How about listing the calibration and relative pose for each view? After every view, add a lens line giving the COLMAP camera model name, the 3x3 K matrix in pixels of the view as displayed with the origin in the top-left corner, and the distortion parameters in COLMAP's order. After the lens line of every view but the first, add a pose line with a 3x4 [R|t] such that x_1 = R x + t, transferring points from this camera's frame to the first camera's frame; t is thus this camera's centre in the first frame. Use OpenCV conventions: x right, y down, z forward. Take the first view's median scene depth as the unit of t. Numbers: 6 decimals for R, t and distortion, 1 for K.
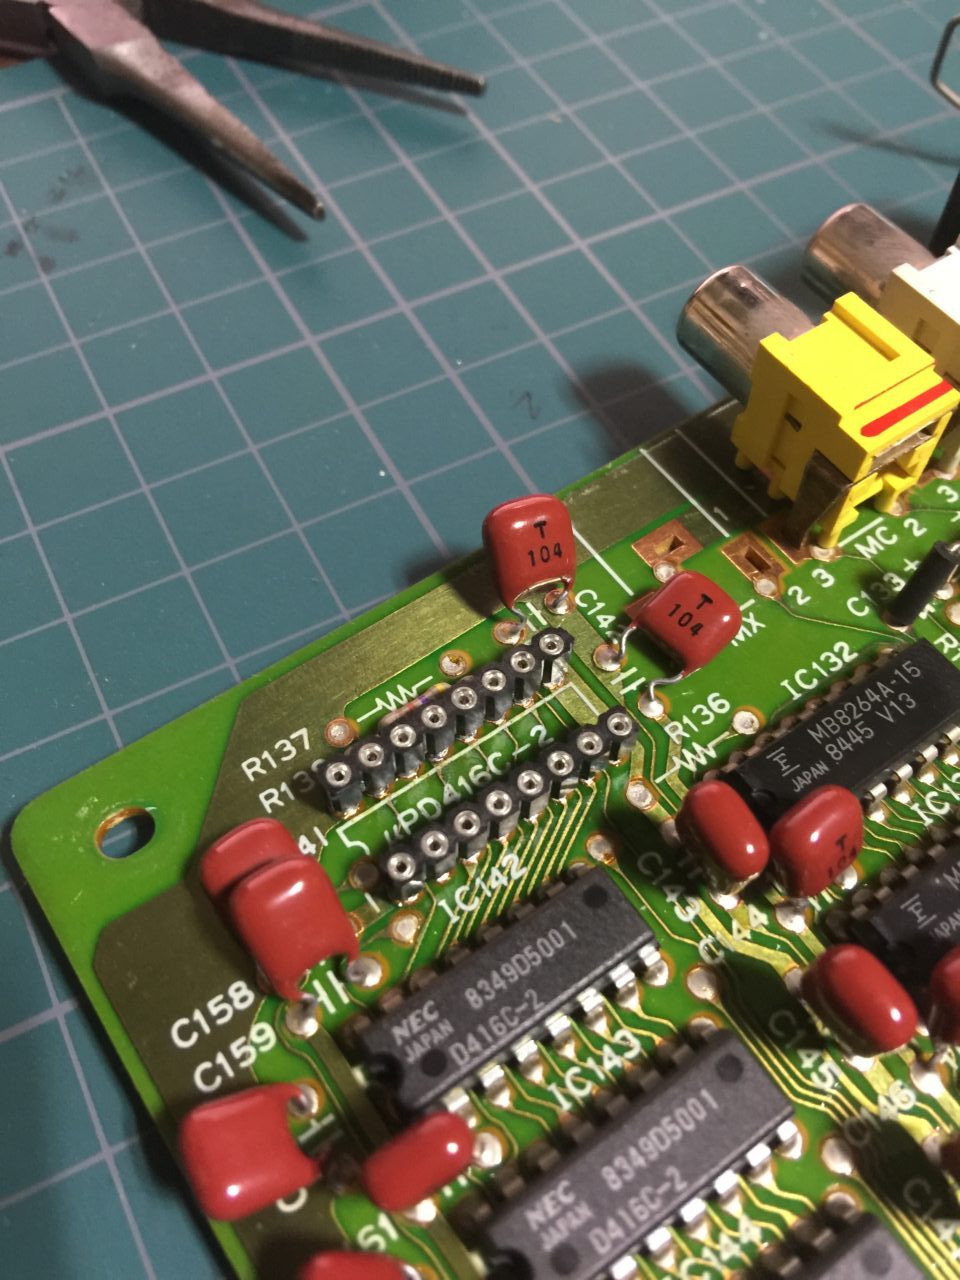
lens RADIAL K [[1131.7, 0, 475.5], [0, 1131.7, 634.7], [0, 0, 1]] dist [0.019717, -0.021187]
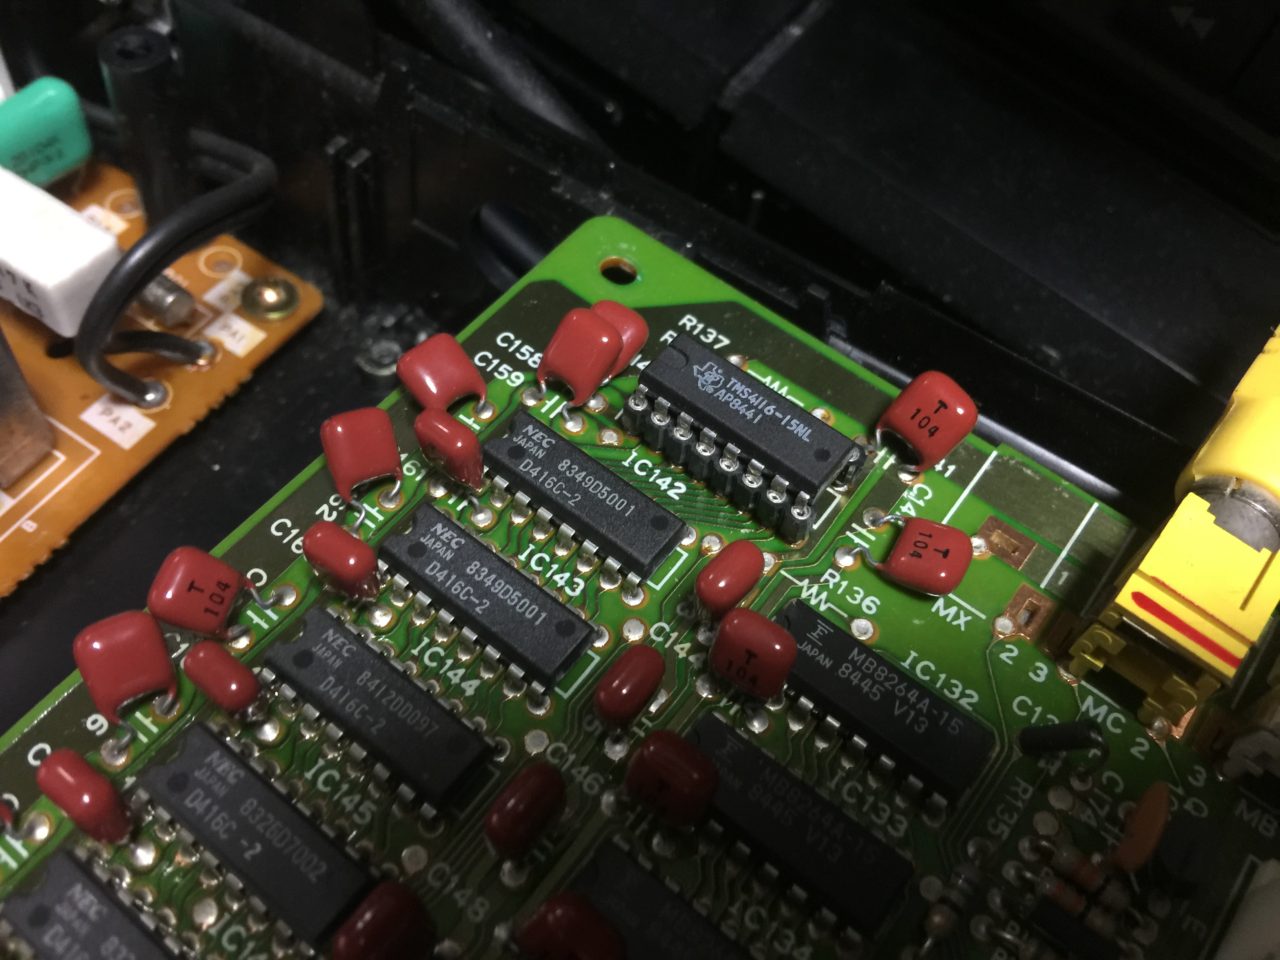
lens RADIAL K [[1131.7, 0, 637.8], [0, 1131.7, 476.4], [0, 0, 1]] dist [0.019717, -0.021187]
pose [[0.292592, 0.815745, -0.498948, 0.639783], [-0.839233, 0.469163, 0.274907, -0.125602], [0.458343, 0.338298, 0.821874, -0.120189]]
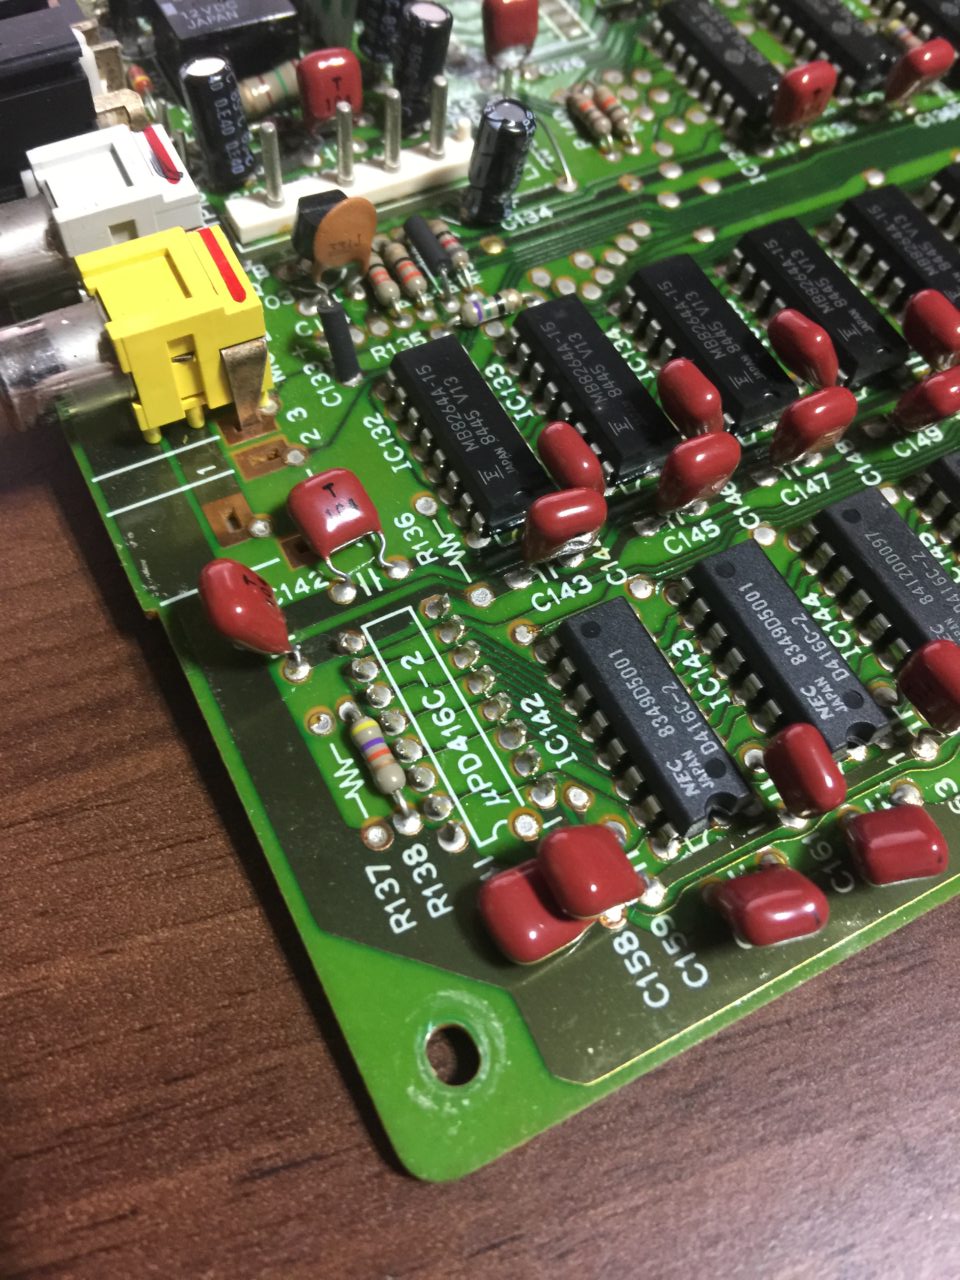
lens RADIAL K [[1131.7, 0, 478.3], [0, 1131.7, 638.2], [0, 0, 1]] dist [0.019717, -0.021187]
pose [[0.134934, -0.869825, 0.474549, -0.437879], [0.813625, 0.370607, 0.447956, -0.359975], [-0.565515, 0.325660, 0.757719, 0.131552]]
